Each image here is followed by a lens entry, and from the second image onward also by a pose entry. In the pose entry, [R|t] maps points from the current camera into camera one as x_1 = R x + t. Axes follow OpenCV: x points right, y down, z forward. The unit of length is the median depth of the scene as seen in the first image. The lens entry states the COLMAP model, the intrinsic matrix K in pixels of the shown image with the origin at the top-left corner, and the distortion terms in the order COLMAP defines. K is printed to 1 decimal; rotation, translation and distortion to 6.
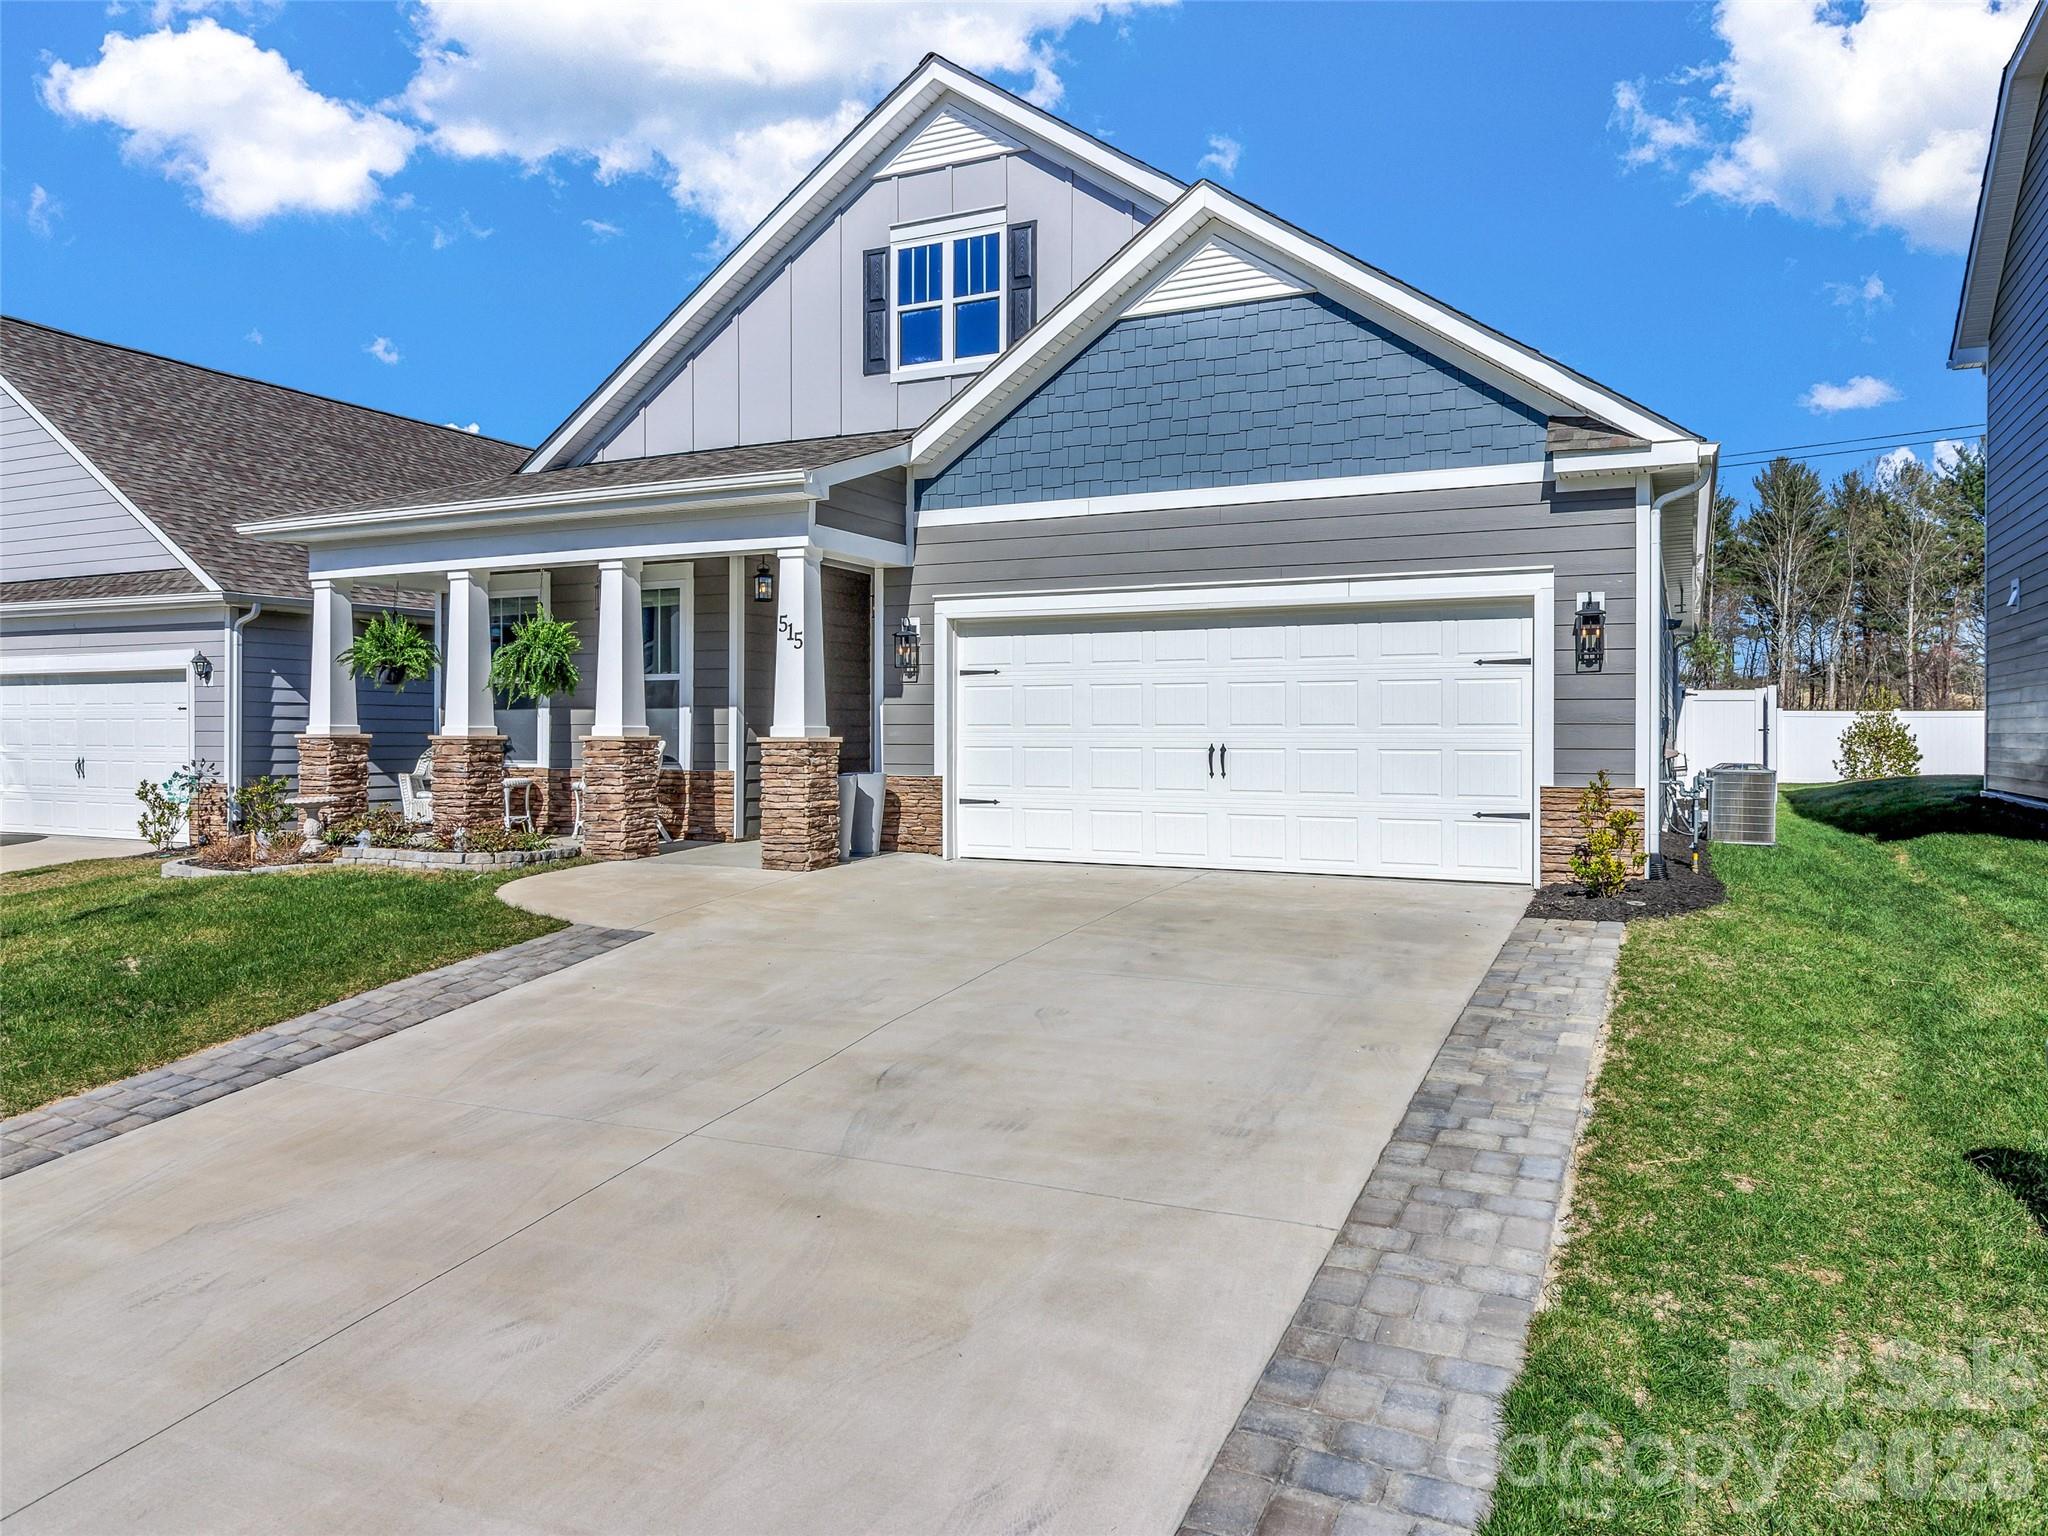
lens RADIAL K [[1373.0, 0, 1024.2], [0, 1373.0, 737.5], [0, 0, 1]] dist [0.001975, 0.001819]
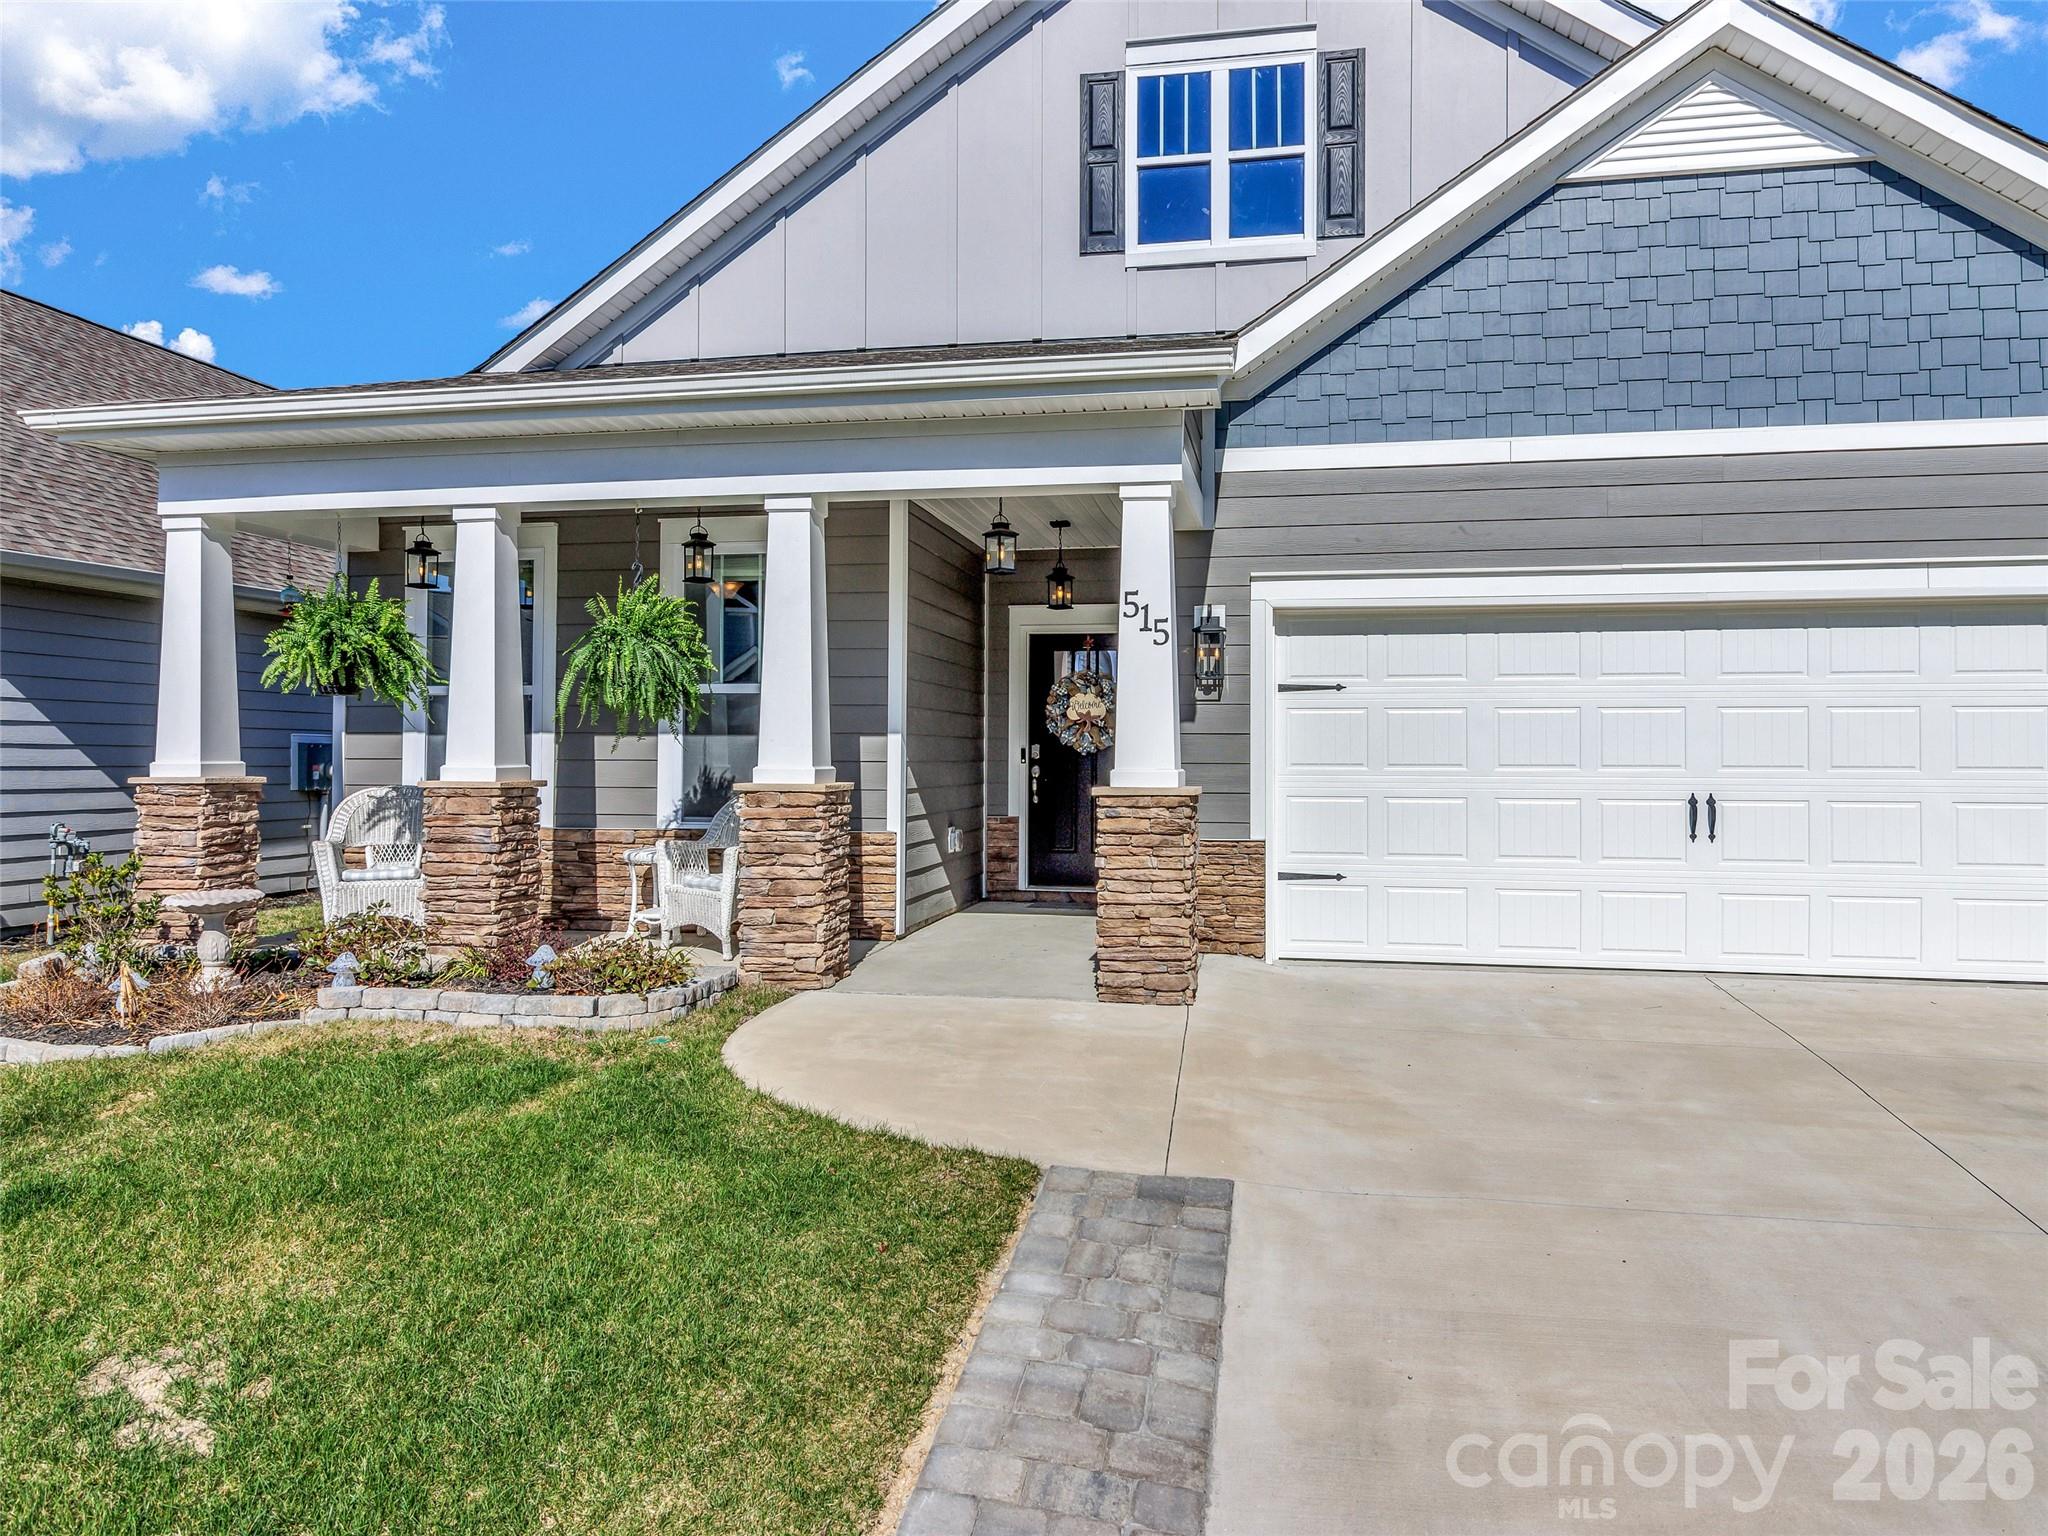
lens RADIAL K [[1373.0, 0, 1024.2], [0, 1373.0, 737.5], [0, 0, 1]] dist [0.001975, 0.001819]
pose [[0.966815, 0.004840, 0.255430, -0.344392], [-0.000910, 0.999879, -0.015503, -0.011757], [-0.255474, 0.014756, 0.966703, 0.372524]]
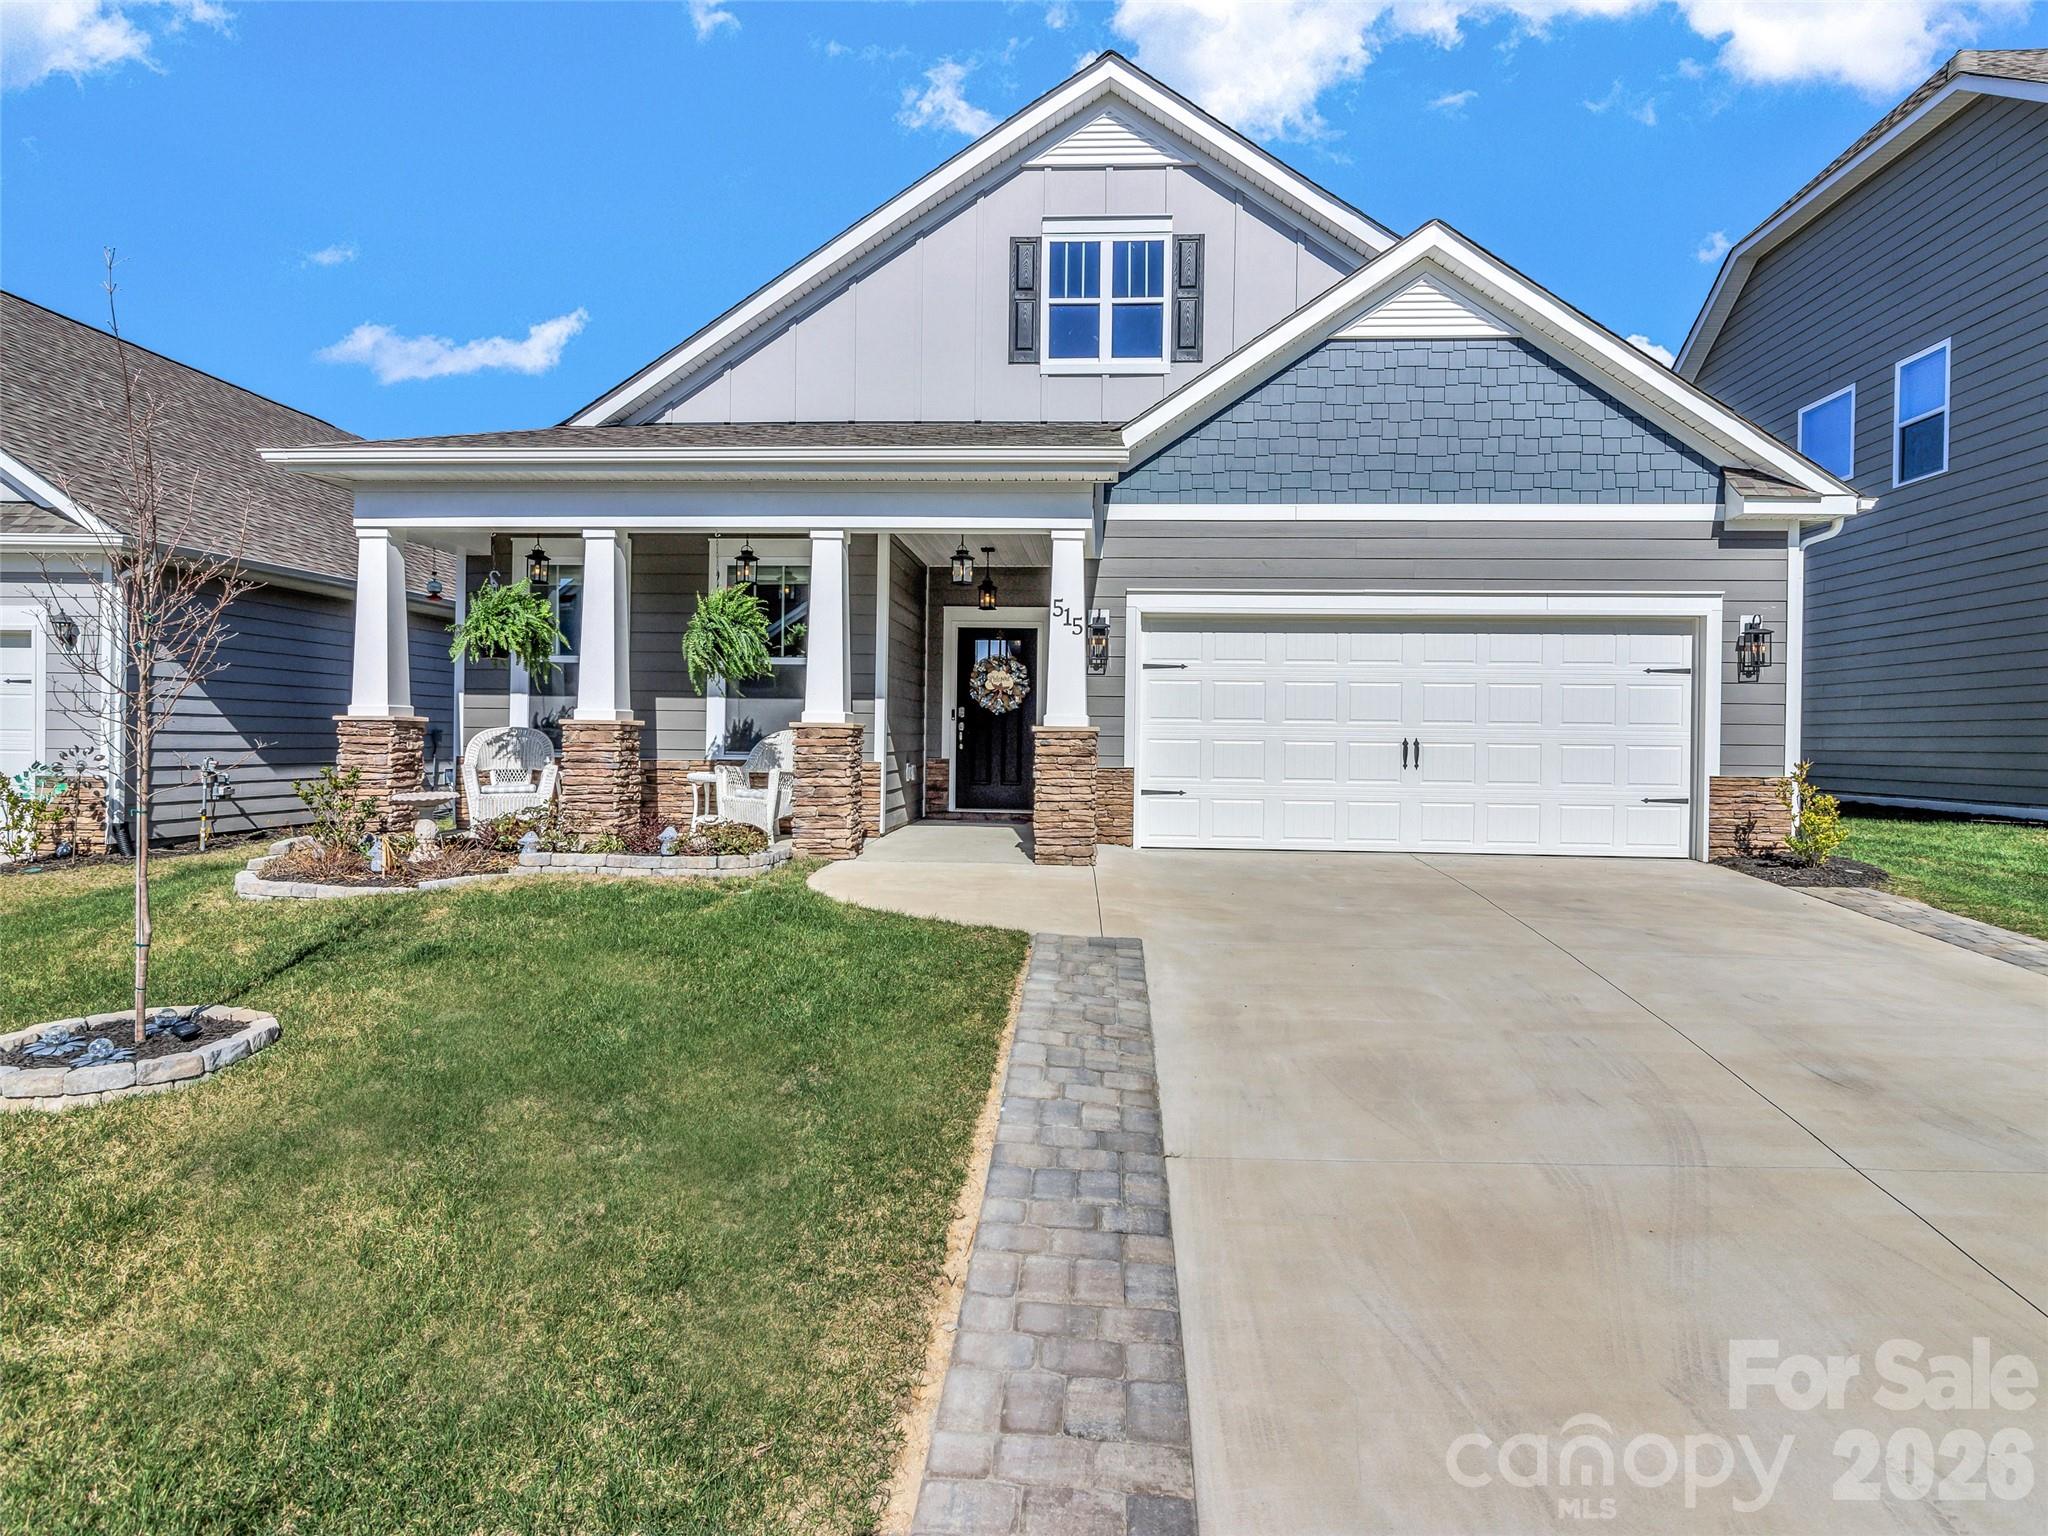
lens RADIAL K [[1179.0, 0, 1028.3], [0, 1179.0, 743.6], [0, 0, 1]] dist [0.002310, 0.000088]
pose [[0.926645, 0.008756, 0.375836, -0.454936], [-0.010514, 0.999941, 0.002625, 0.008876], [-0.375791, -0.006384, 0.926682, 0.221404]]
